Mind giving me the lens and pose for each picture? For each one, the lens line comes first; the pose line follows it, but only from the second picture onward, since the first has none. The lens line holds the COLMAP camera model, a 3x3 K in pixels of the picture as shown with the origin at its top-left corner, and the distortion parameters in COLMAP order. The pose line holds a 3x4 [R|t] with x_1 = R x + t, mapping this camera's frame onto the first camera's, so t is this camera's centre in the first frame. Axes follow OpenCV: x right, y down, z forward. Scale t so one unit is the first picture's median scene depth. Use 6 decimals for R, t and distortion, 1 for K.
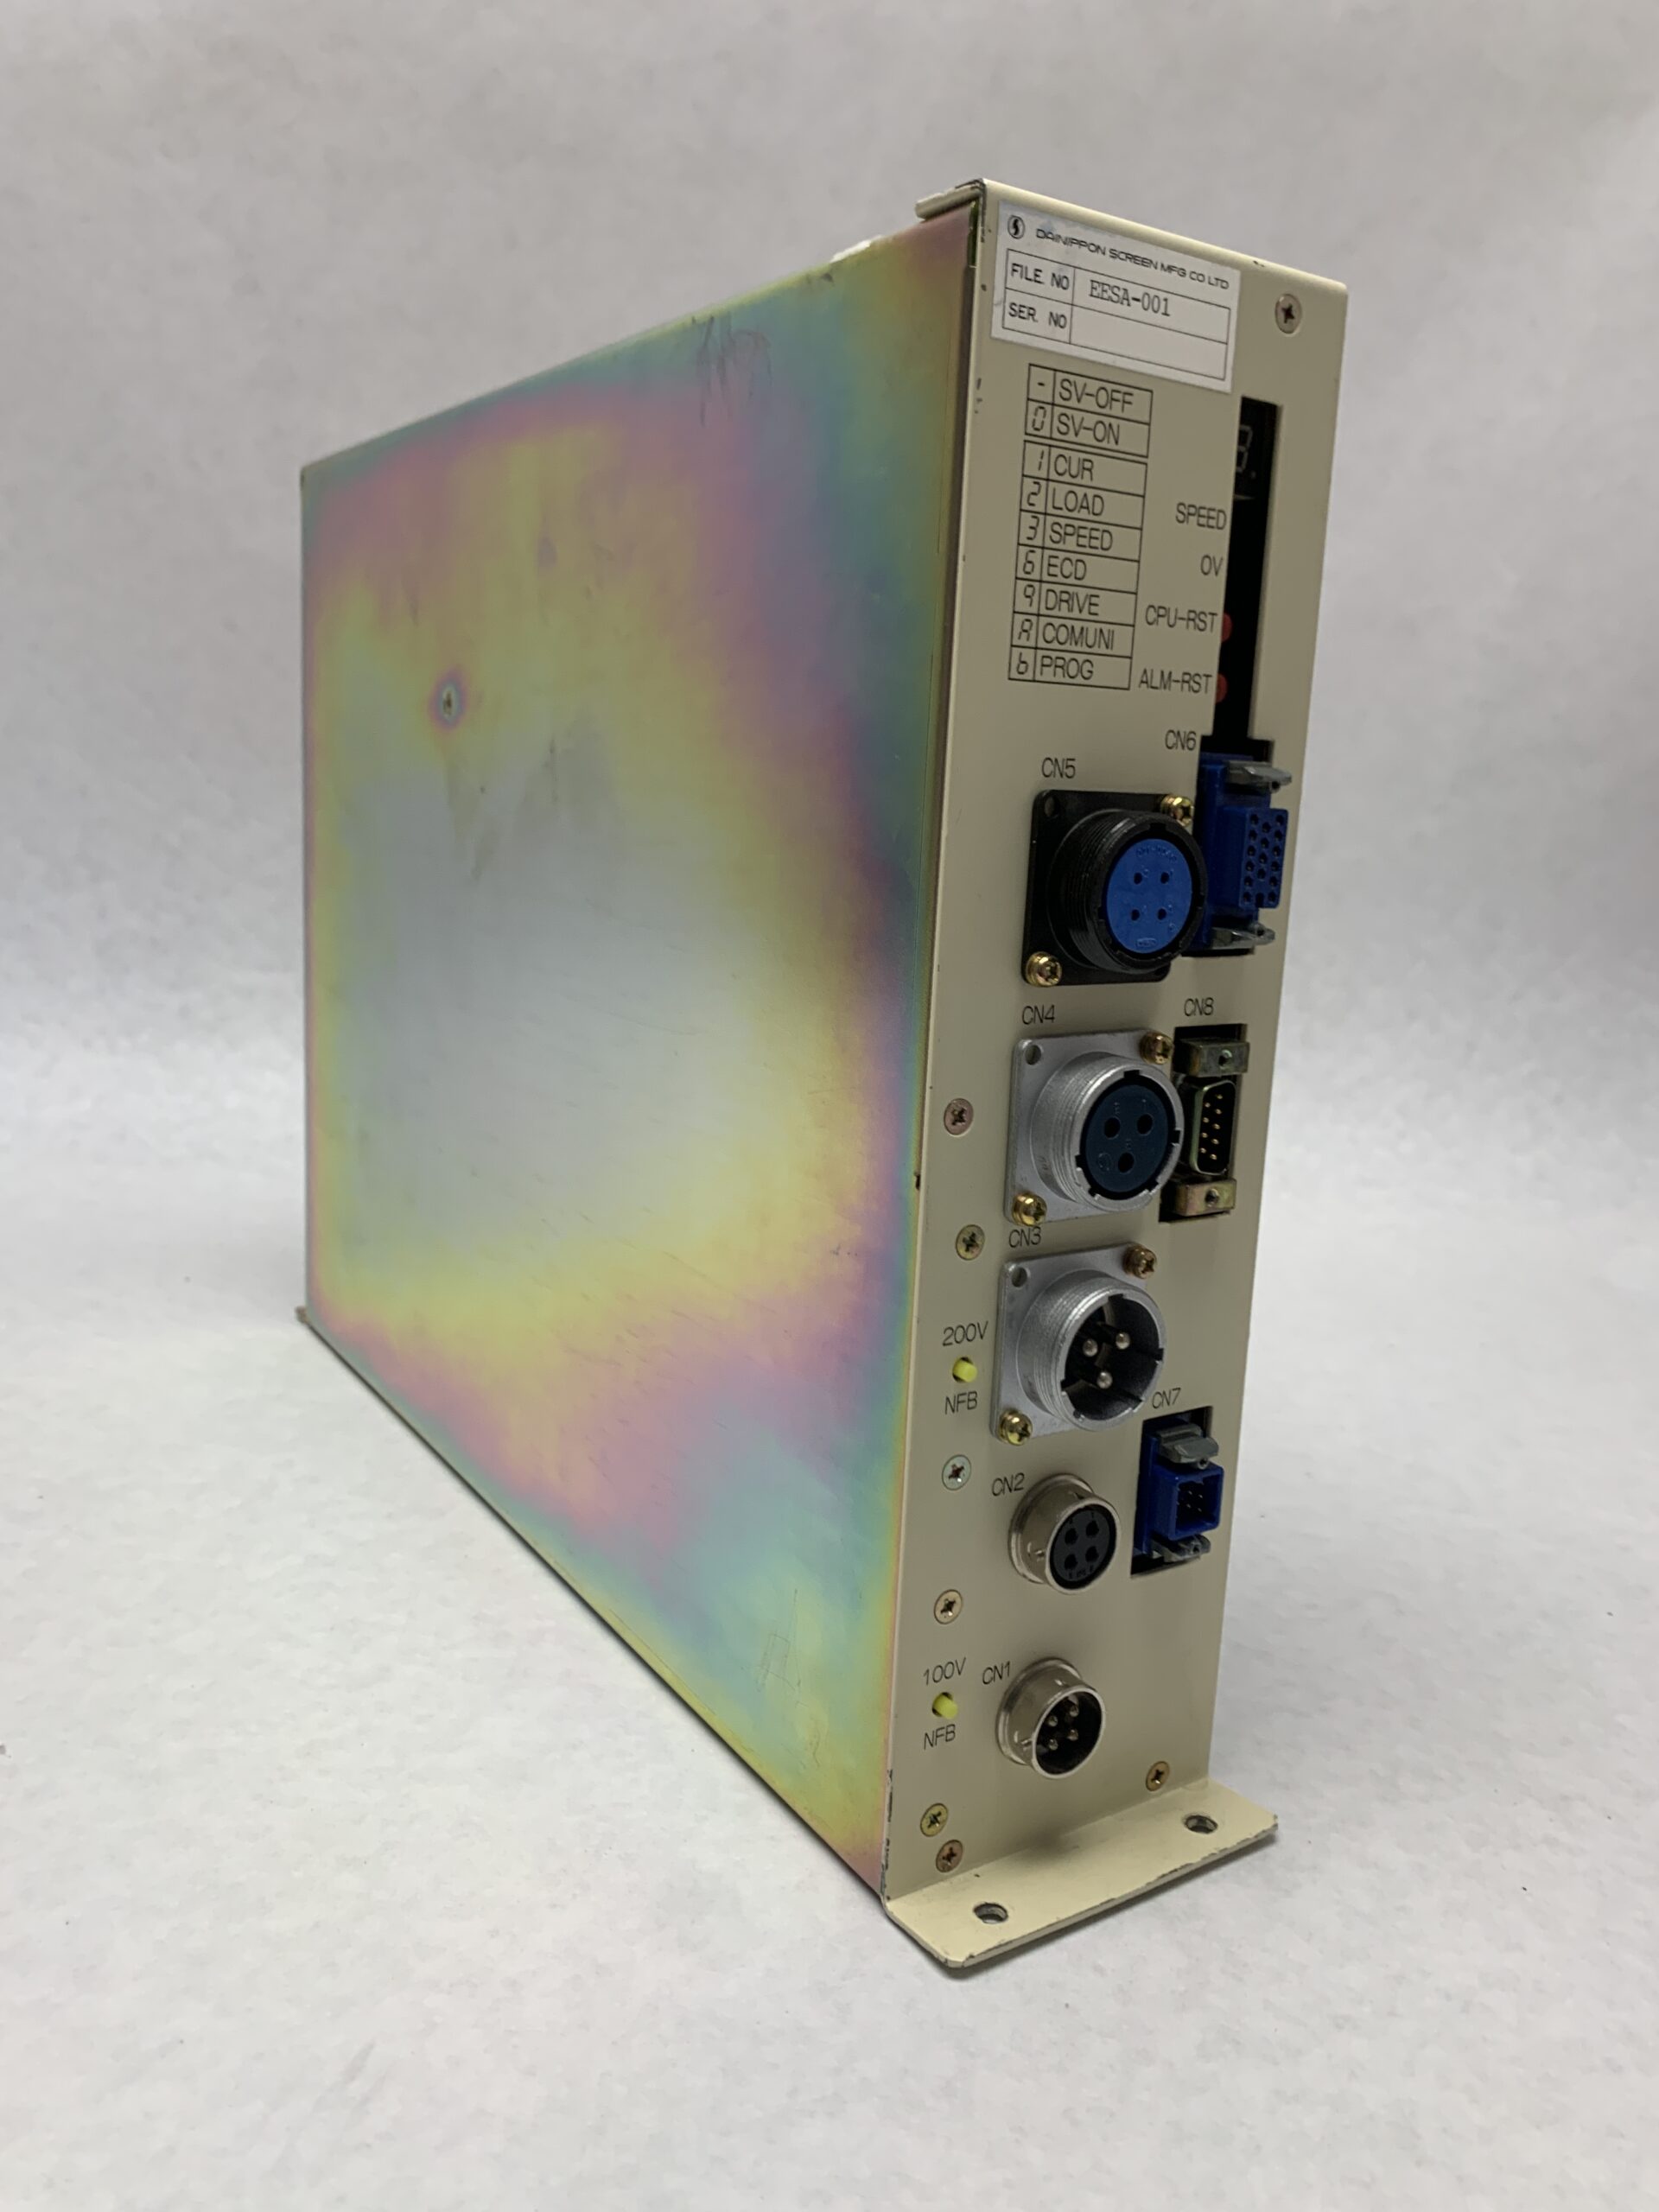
lens RADIAL K [[1712.5, 0, 827.1], [0, 1712.5, 1059.9], [0, 0, 1]] dist [-0.002842, -0.011467]
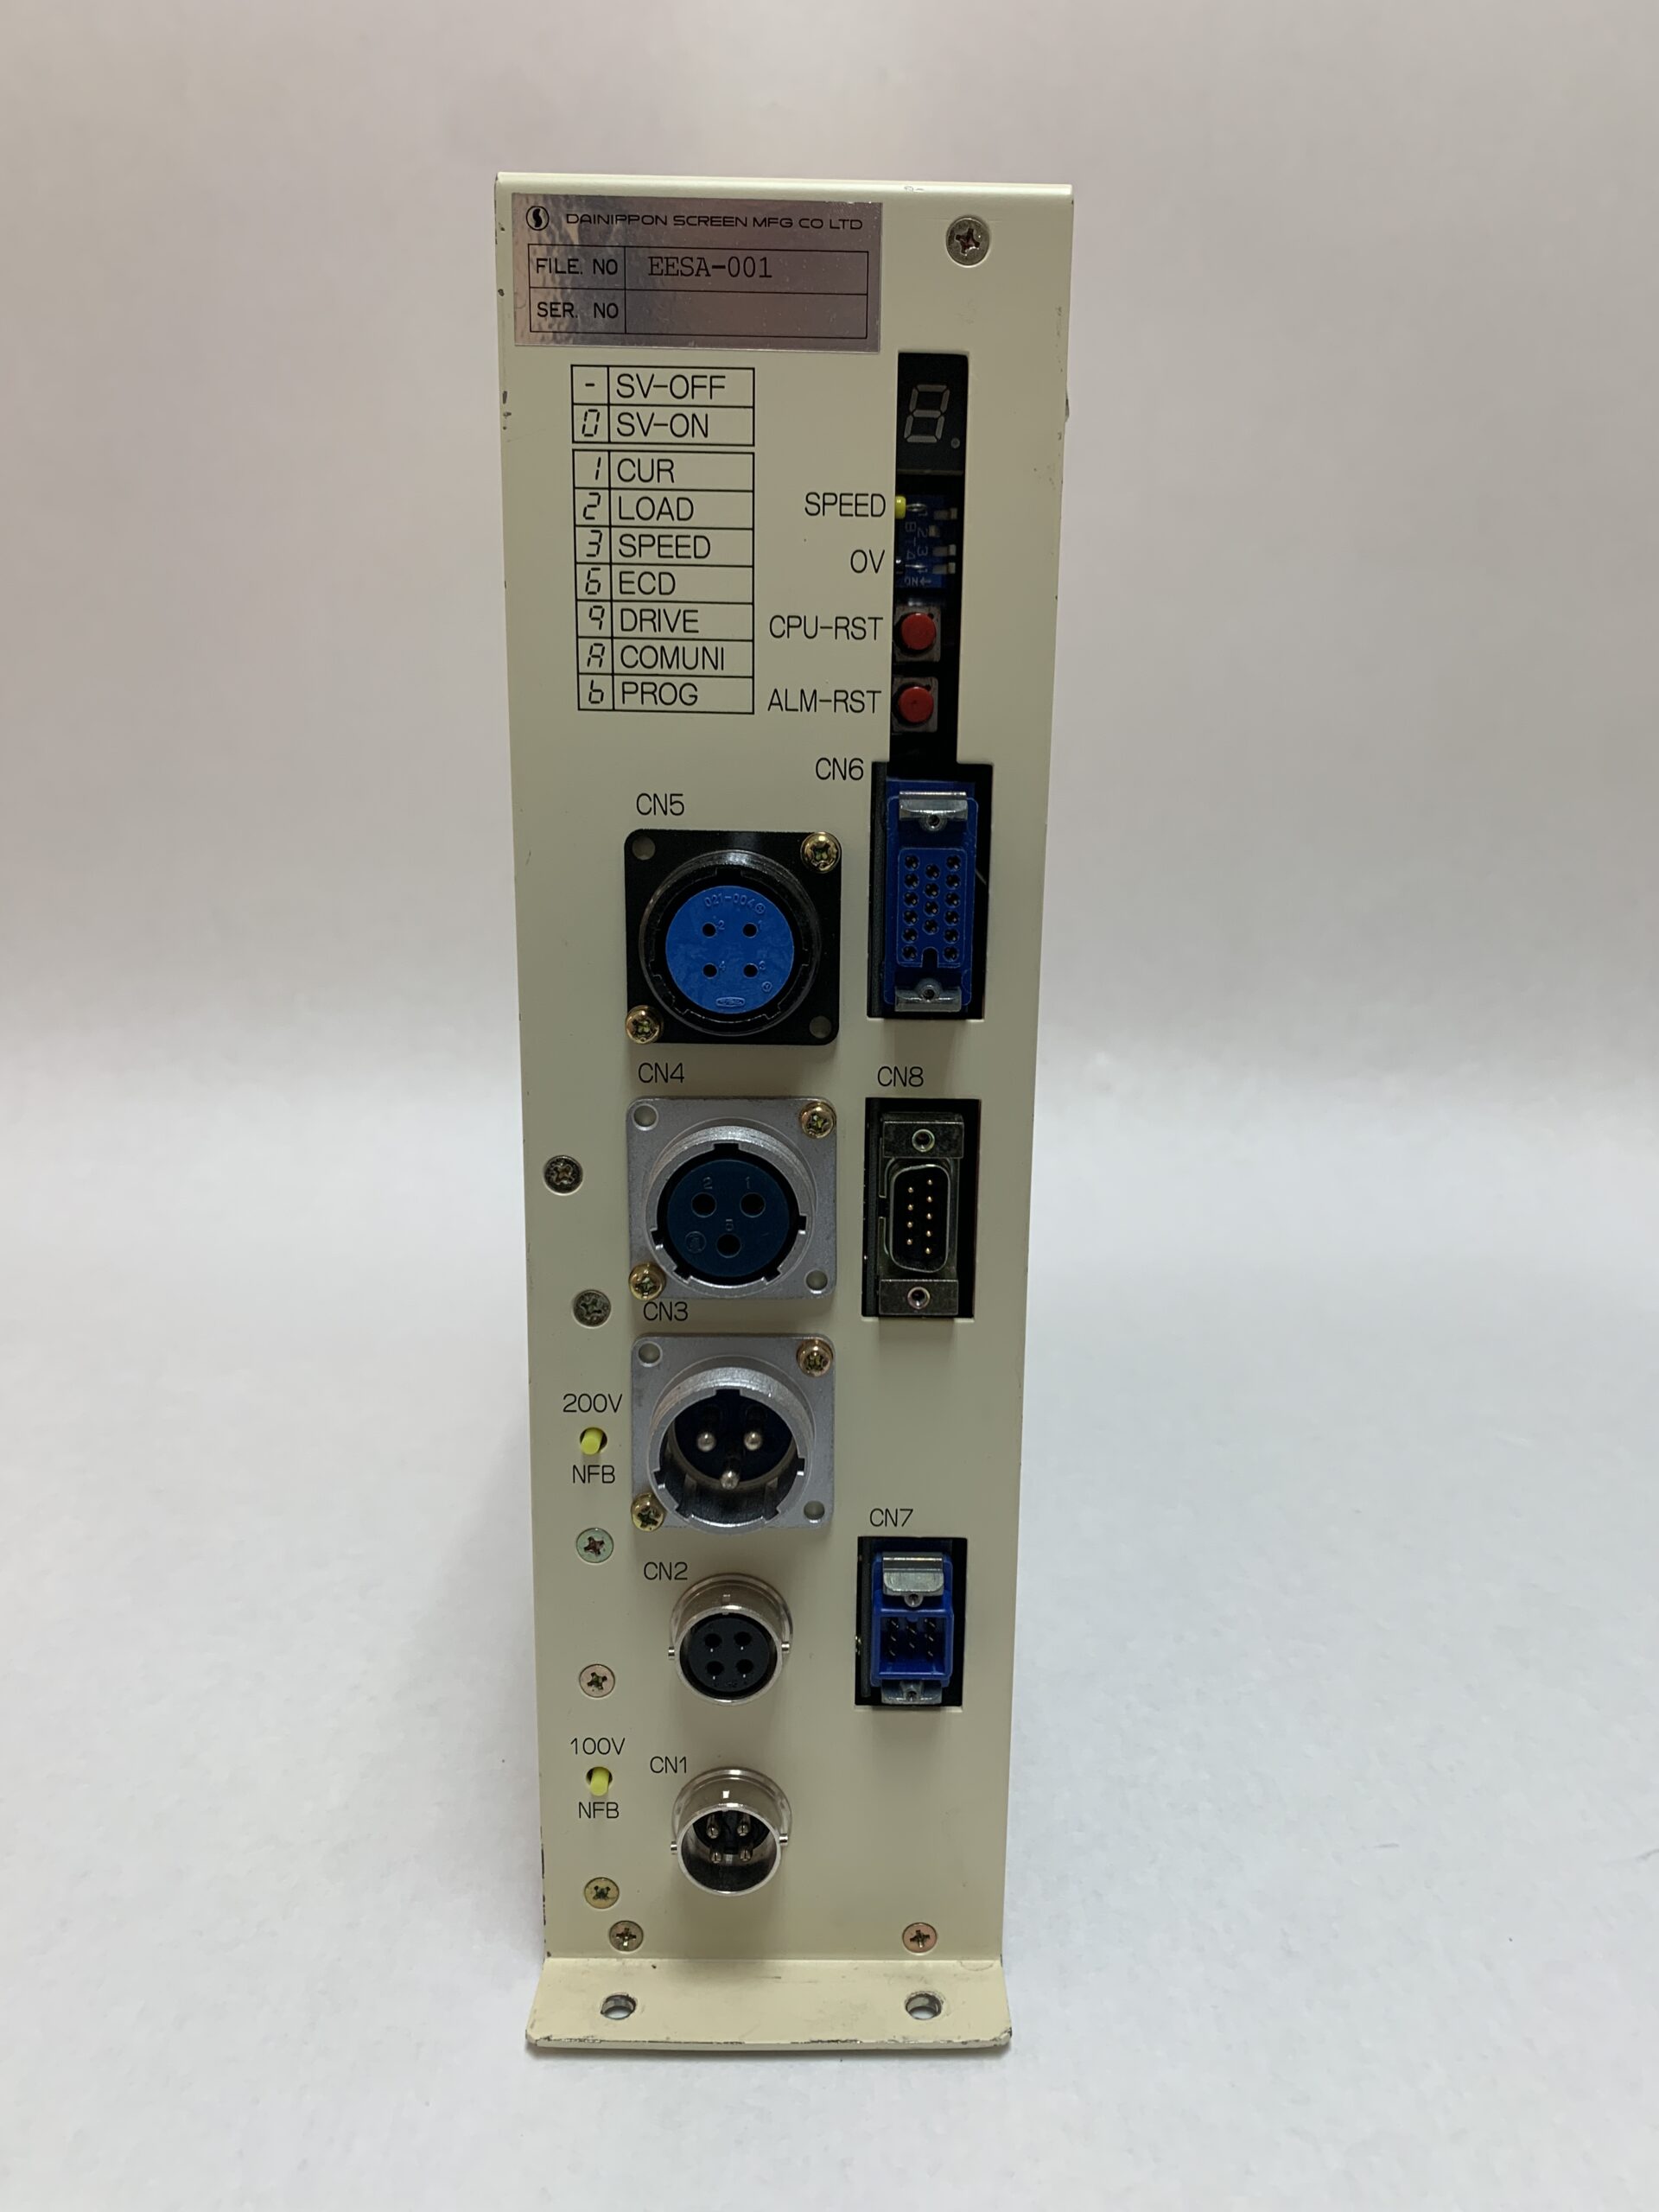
lens RADIAL K [[1712.5, 0, 829.1], [0, 1712.5, 1097.0], [0, 0, 1]] dist [-0.002842, -0.011467]
pose [[0.846961, 0.084825, -0.524844, 0.705500], [-0.066822, 0.996346, 0.053195, -0.070816], [0.527438, -0.009983, 0.849535, 0.276868]]
